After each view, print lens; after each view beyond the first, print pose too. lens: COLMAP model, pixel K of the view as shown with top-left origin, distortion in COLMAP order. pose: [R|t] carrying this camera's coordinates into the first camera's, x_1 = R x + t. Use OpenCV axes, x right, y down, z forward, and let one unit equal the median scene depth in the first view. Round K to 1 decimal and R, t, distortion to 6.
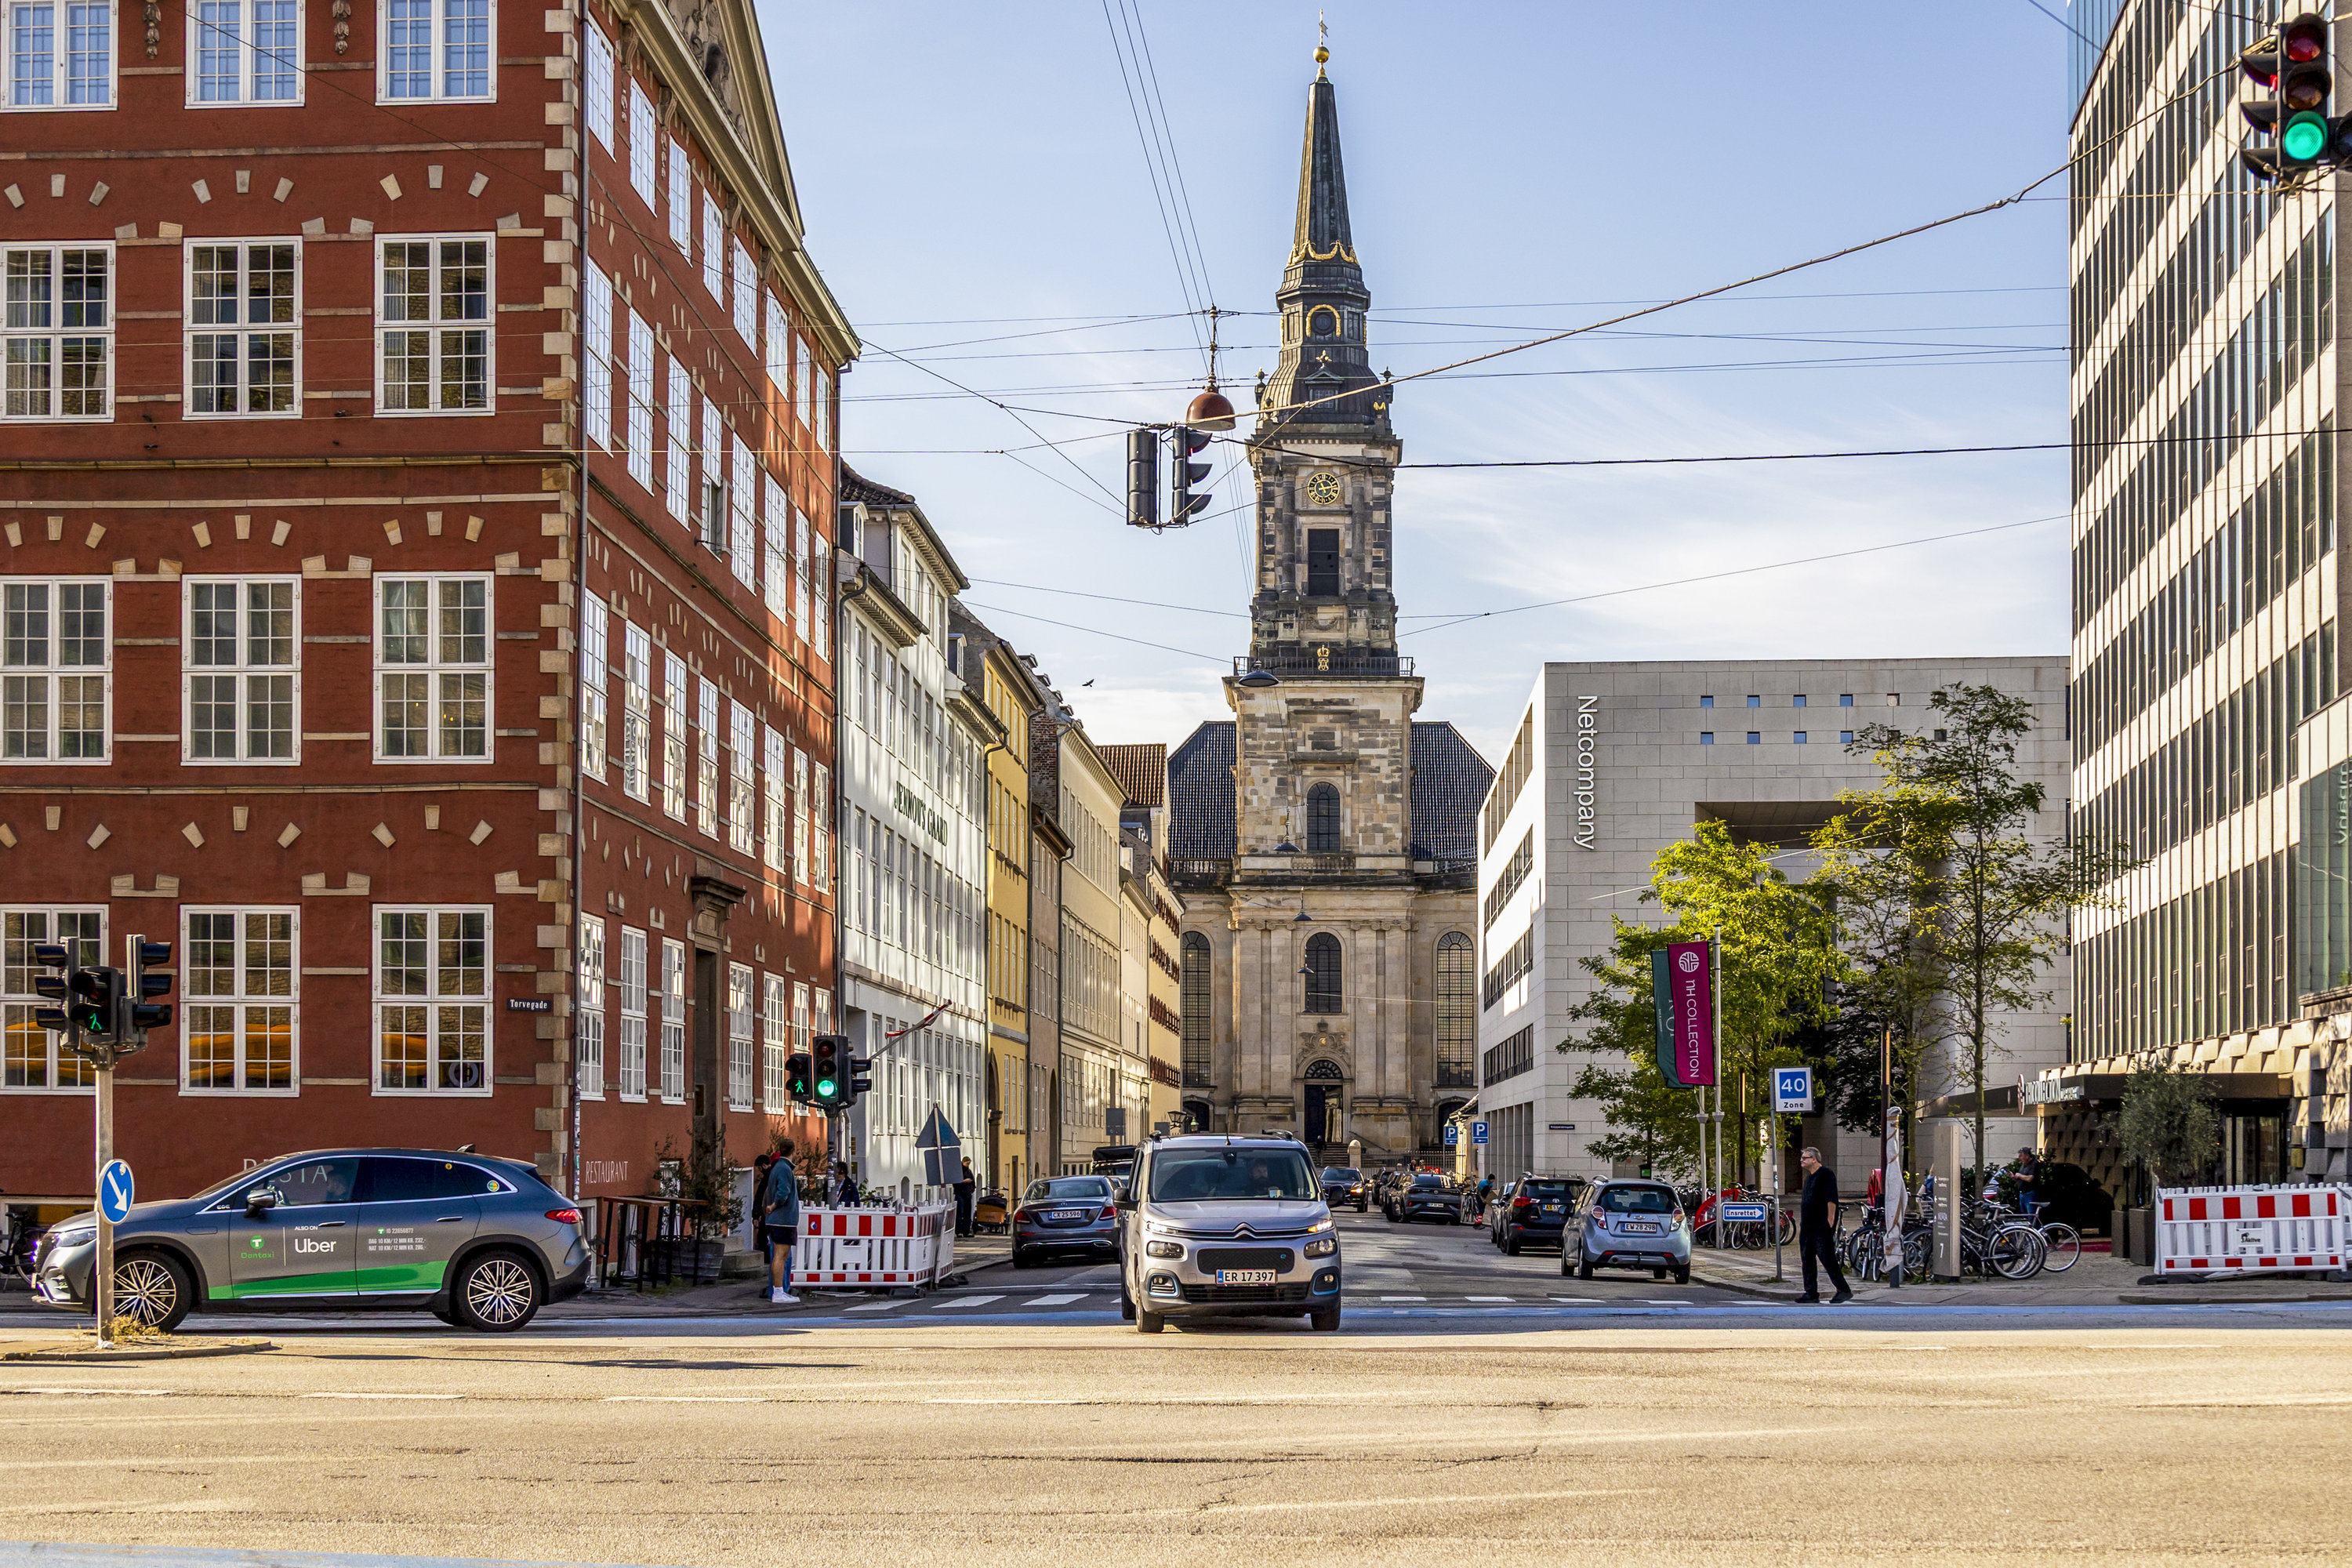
lens RADIAL K [[2914.3, 0, 1176.0], [0, 2914.3, 784.0], [0, 0, 1]] dist [-0.026521, 0.014251]
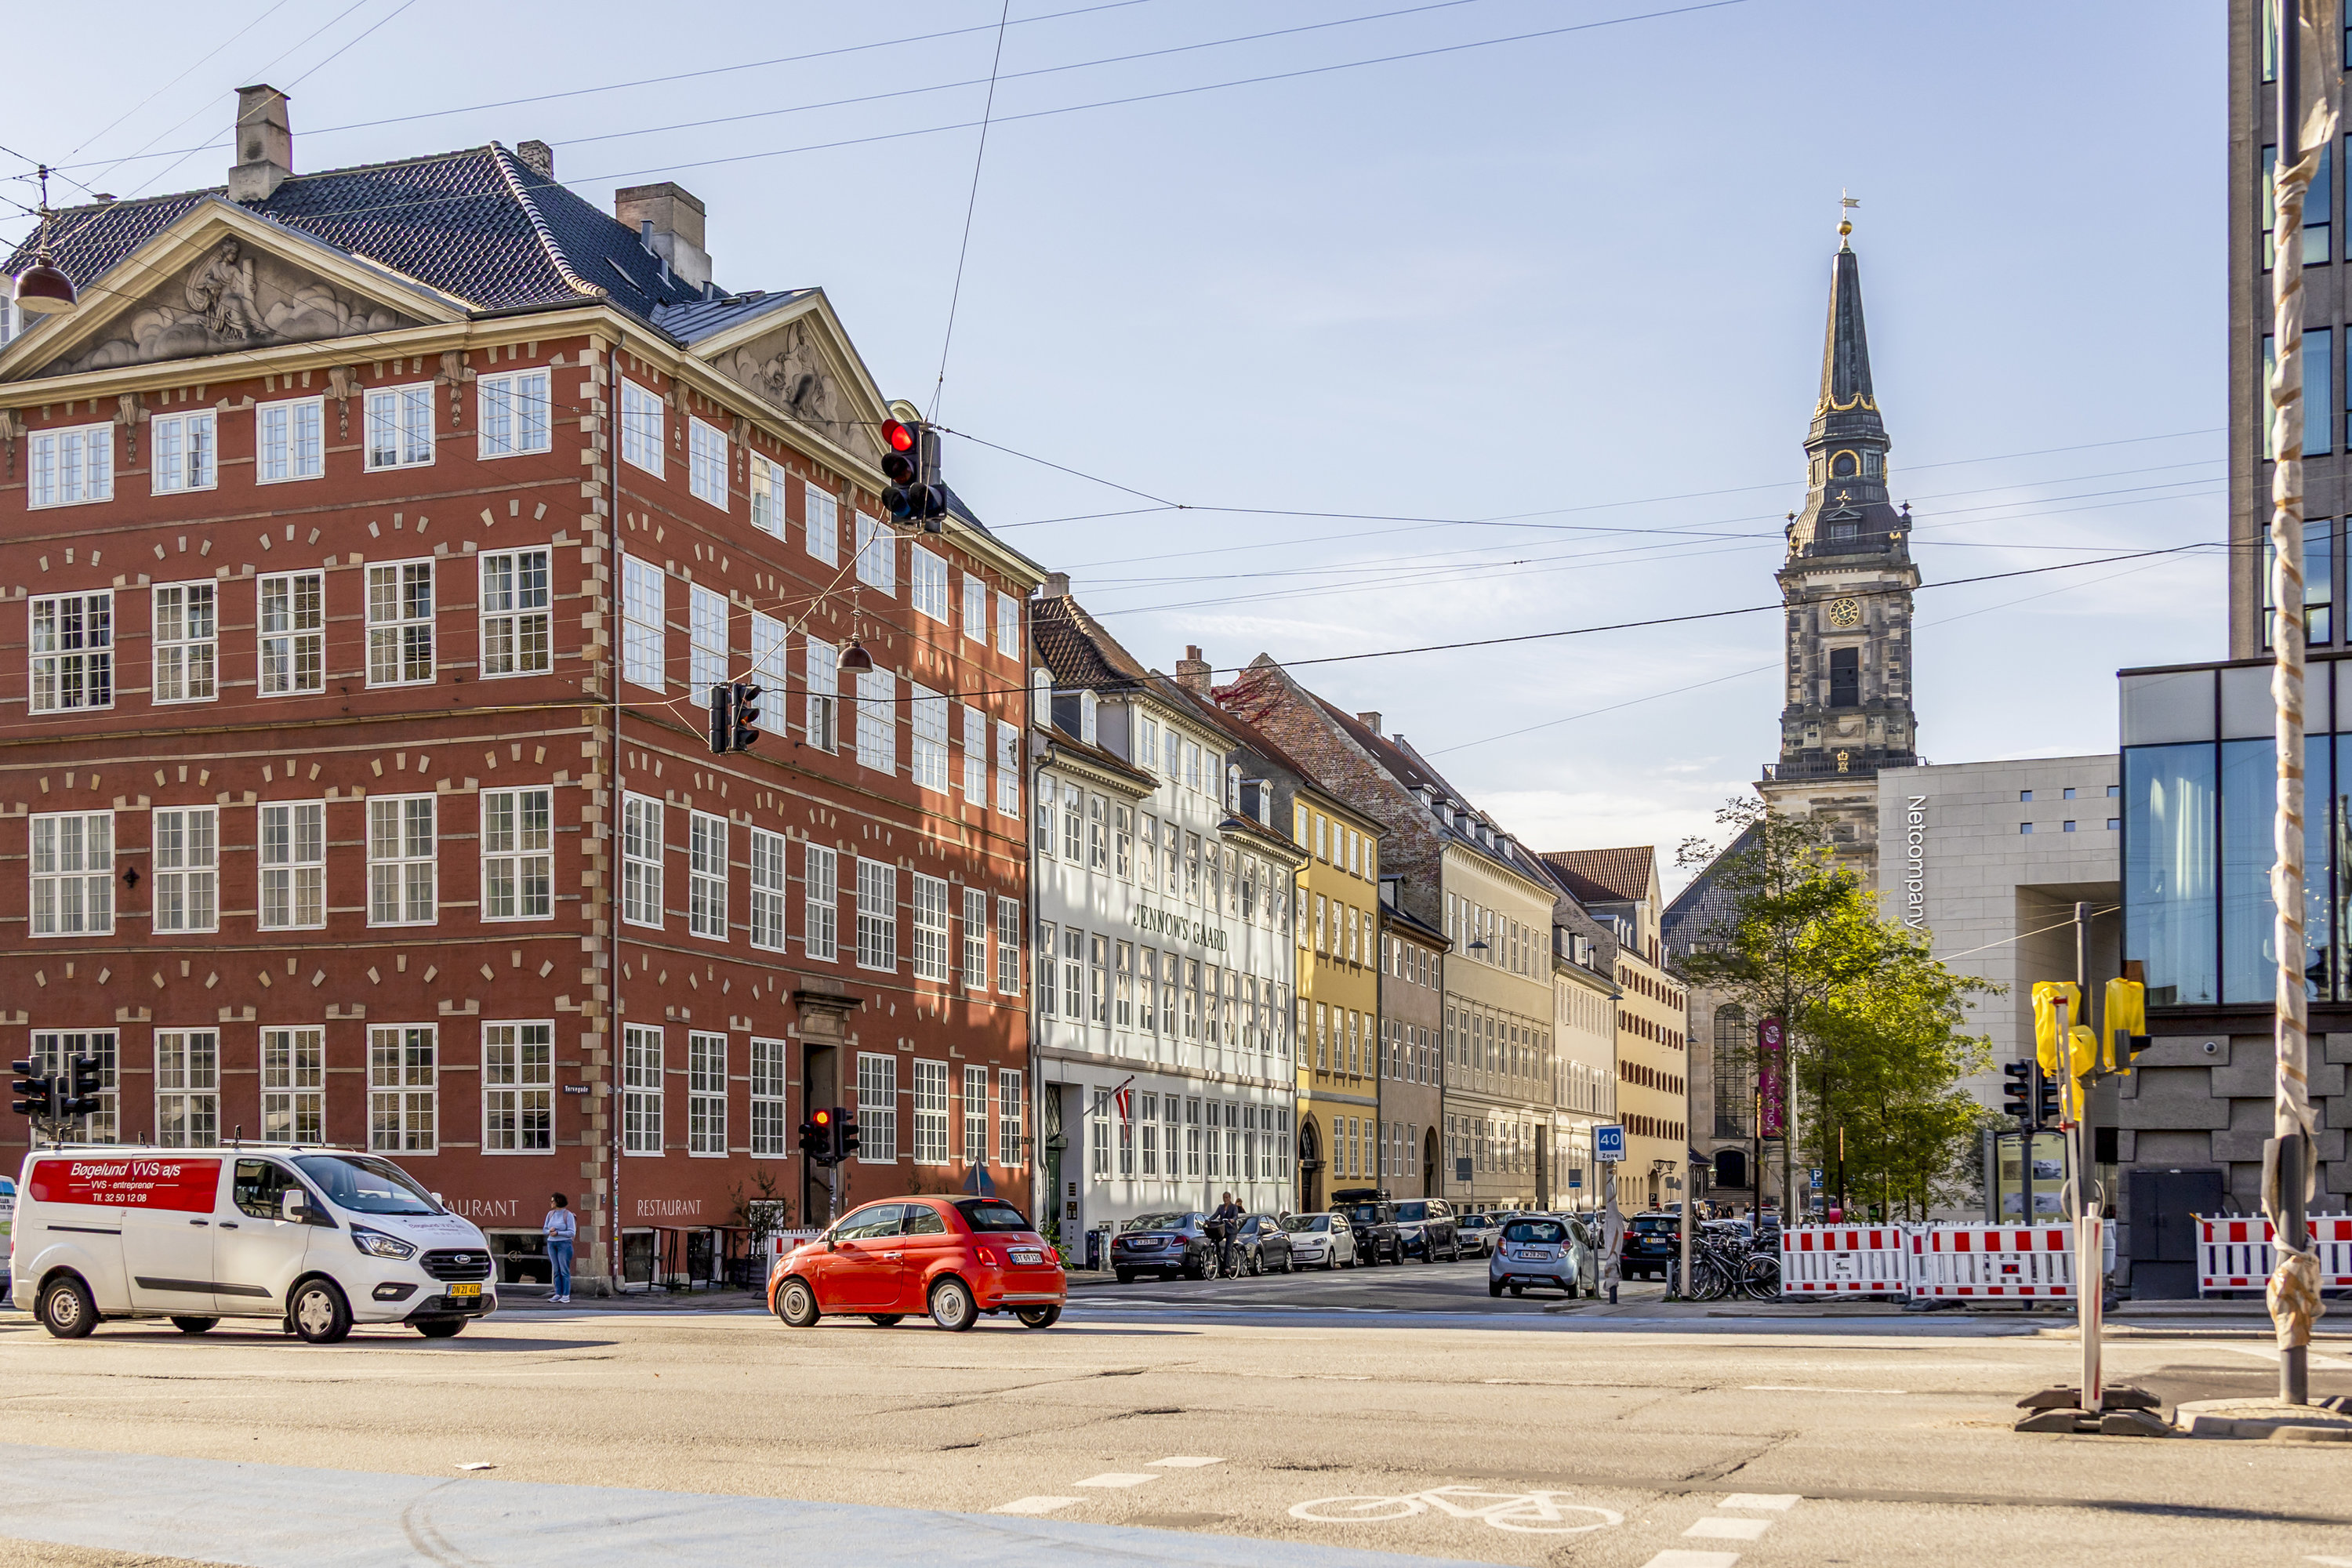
lens RADIAL K [[2506.5, 0, 1176.3], [0, 2506.5, 862.8], [0, 0, 1]] dist [0.049987, -0.005991]
pose [[0.953546, -0.038928, -0.298722, 0.413578], [0.037239, 0.999242, -0.011346, -0.009316], [0.298937, -0.000305, 0.954273, -0.078498]]
